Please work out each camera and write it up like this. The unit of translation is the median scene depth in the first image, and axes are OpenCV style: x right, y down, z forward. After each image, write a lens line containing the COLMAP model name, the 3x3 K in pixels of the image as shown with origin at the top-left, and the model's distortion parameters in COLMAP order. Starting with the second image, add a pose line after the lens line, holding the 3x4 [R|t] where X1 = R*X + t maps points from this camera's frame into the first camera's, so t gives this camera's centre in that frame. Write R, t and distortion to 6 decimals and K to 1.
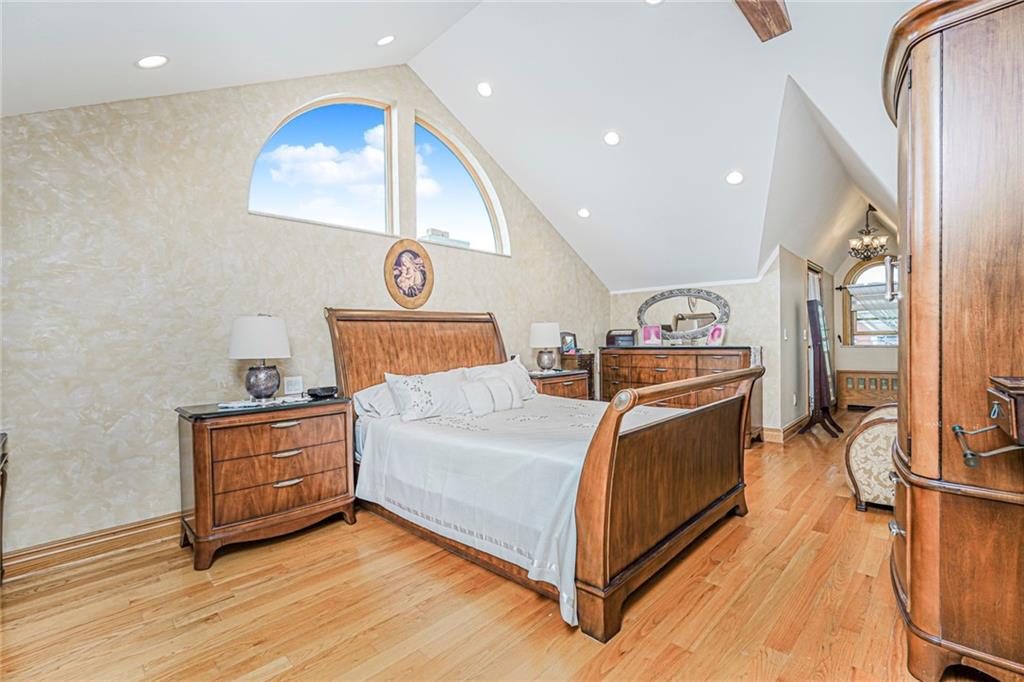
lens RADIAL K [[450.8, 0, 512.0], [0, 450.8, 341.0], [0, 0, 1]] dist [-0.012875, 0.007434]
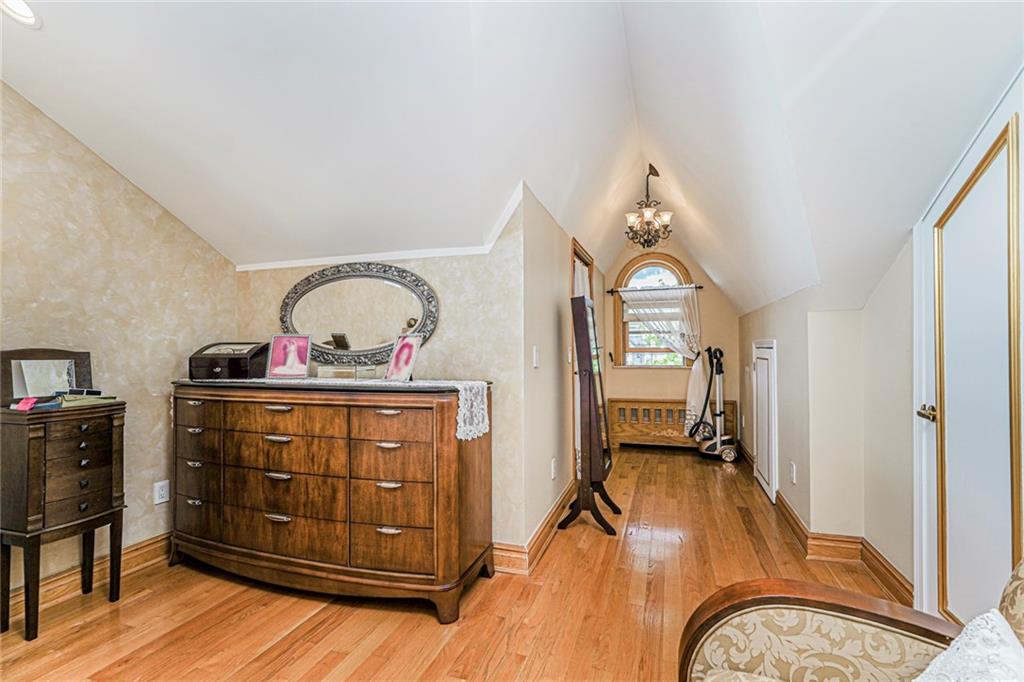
lens RADIAL K [[450.8, 0, 512.0], [0, 450.8, 341.0], [0, 0, 1]] dist [-0.012875, 0.007434]
pose [[0.908952, 0.013761, 0.416674, 0.353337], [-0.005544, 0.999766, -0.020923, -0.021847], [-0.416864, 0.016708, 0.908815, 0.513238]]
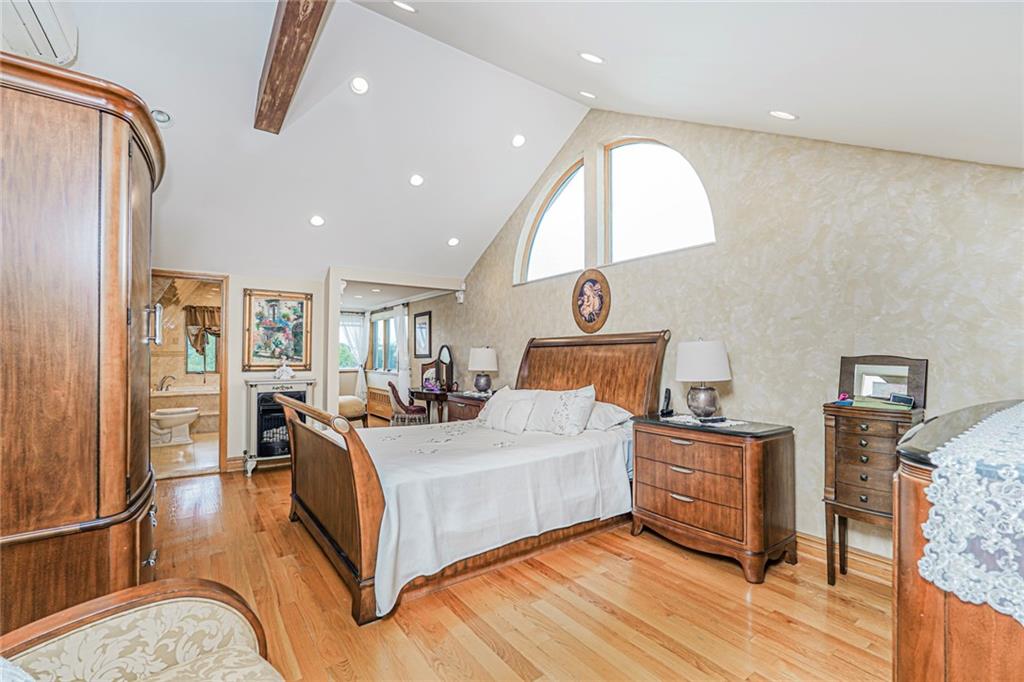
lens RADIAL K [[450.8, 0, 512.0], [0, 450.8, 341.0], [0, 0, 1]] dist [-0.012875, 0.007434]
pose [[-0.162120, -0.025978, -0.986429, 0.674341], [-0.014081, 0.999613, -0.024010, -0.019615], [0.986671, 0.009998, -0.162423, 0.773693]]
